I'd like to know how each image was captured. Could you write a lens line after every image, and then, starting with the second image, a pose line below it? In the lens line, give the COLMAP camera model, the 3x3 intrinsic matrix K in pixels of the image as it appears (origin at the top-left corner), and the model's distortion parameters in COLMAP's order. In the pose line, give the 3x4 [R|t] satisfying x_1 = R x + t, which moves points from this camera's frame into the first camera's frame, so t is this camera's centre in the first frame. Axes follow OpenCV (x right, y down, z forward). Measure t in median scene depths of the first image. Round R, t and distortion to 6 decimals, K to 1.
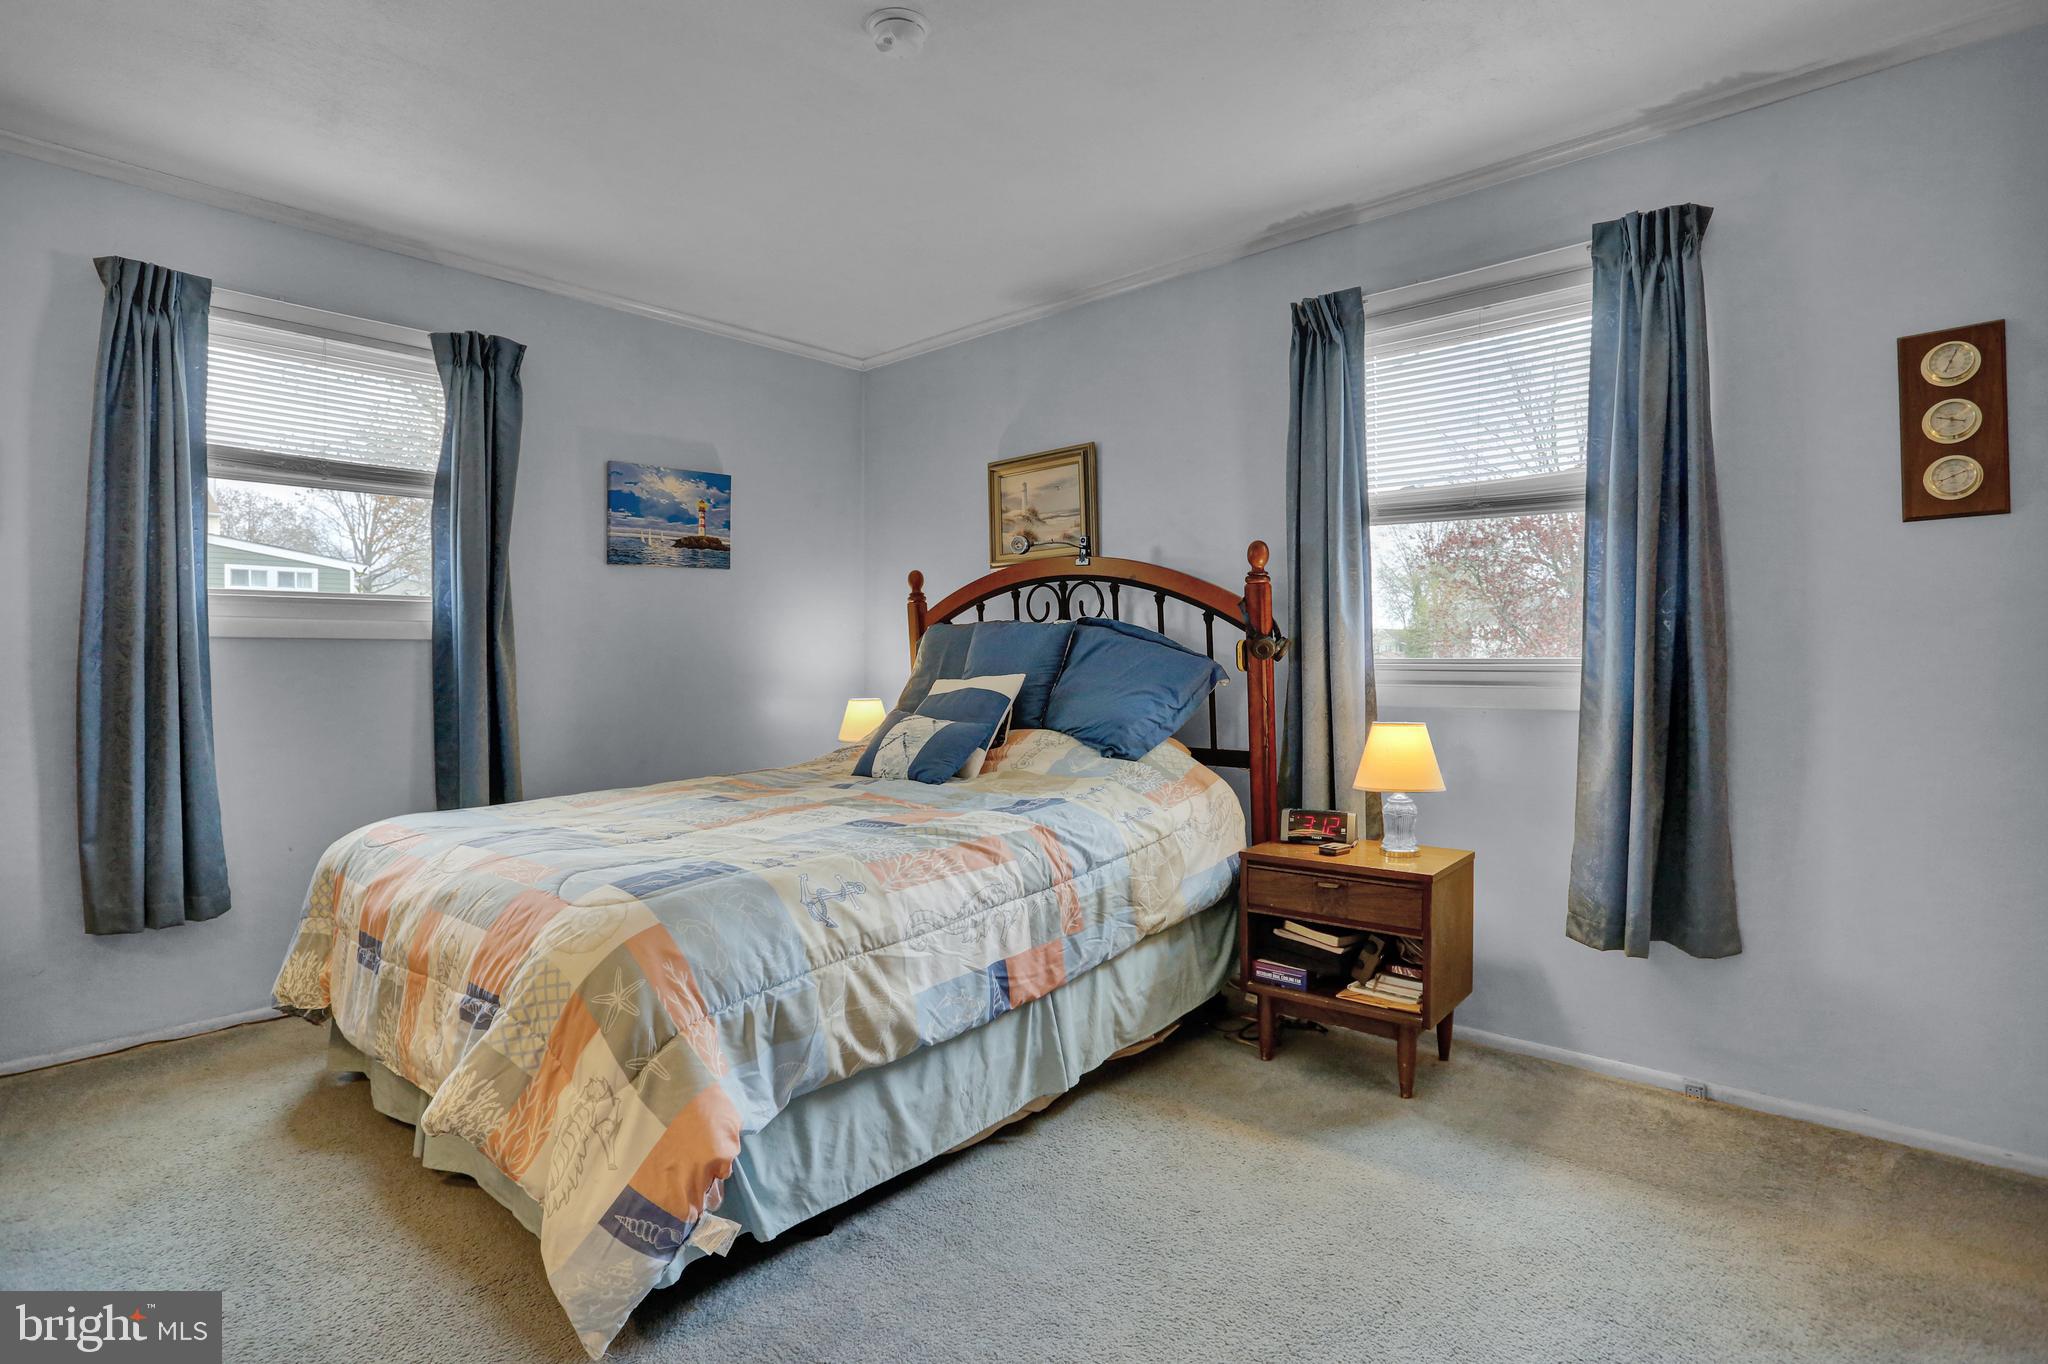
lens RADIAL K [[1055.8, 0, 1028.5], [0, 1055.8, 706.6], [0, 0, 1]] dist [-0.084014, 0.039422]
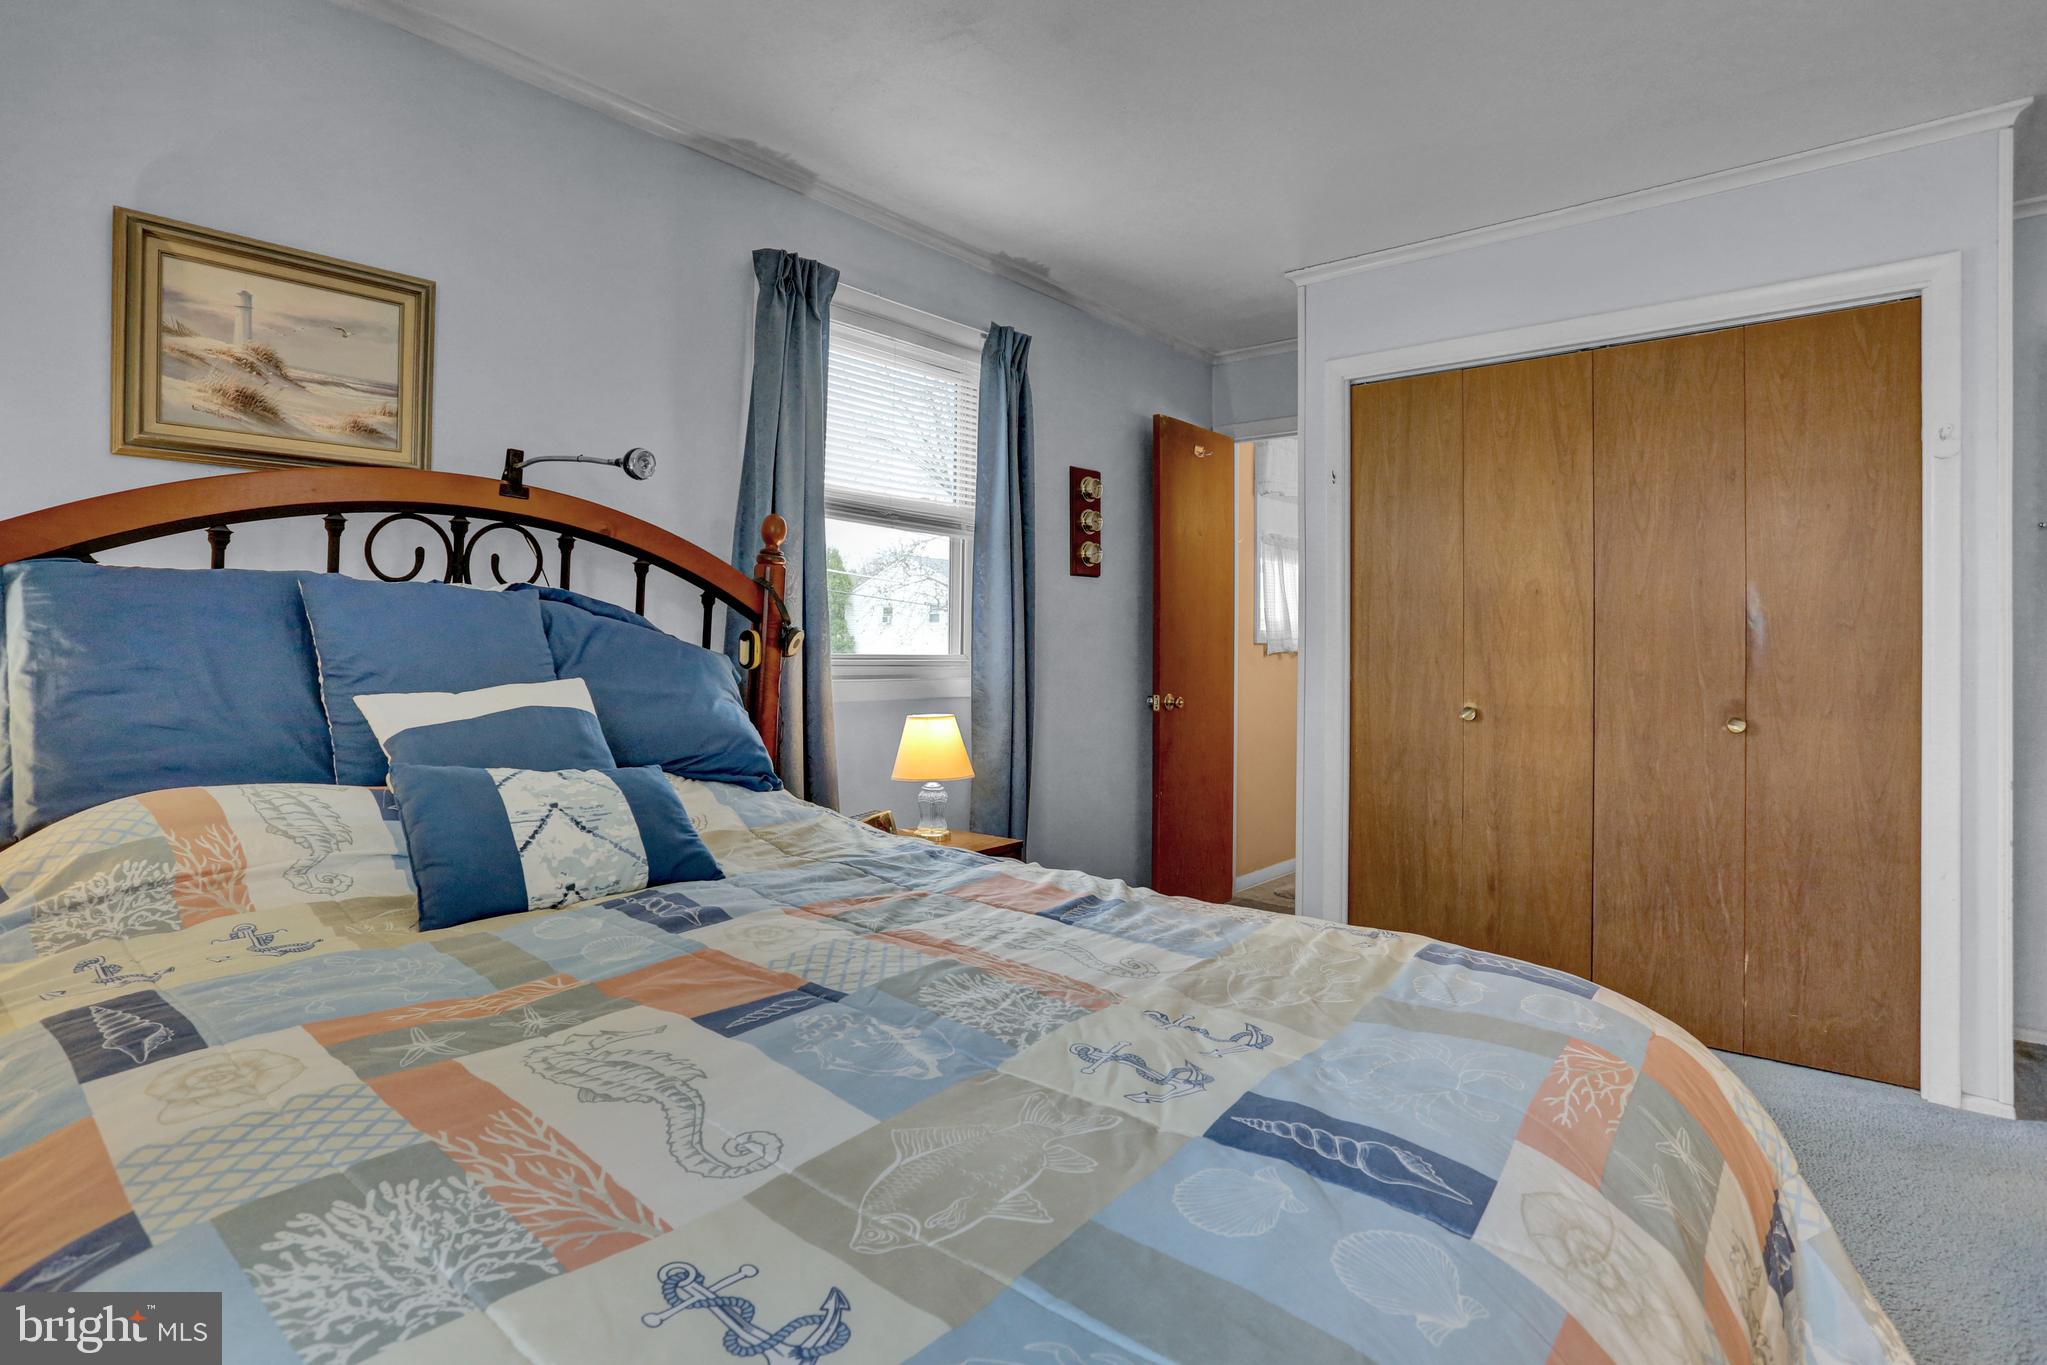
lens RADIAL K [[1019.0, 0, 997.7], [0, 1019.0, 663.1], [0, 0, 1]] dist [-0.070433, 0.032319]
pose [[-0.015623, -0.013111, 0.999792, -0.518271], [0.025936, 0.999572, 0.013513, -0.038625], [-0.999542, 0.026142, -0.015277, 0.717574]]
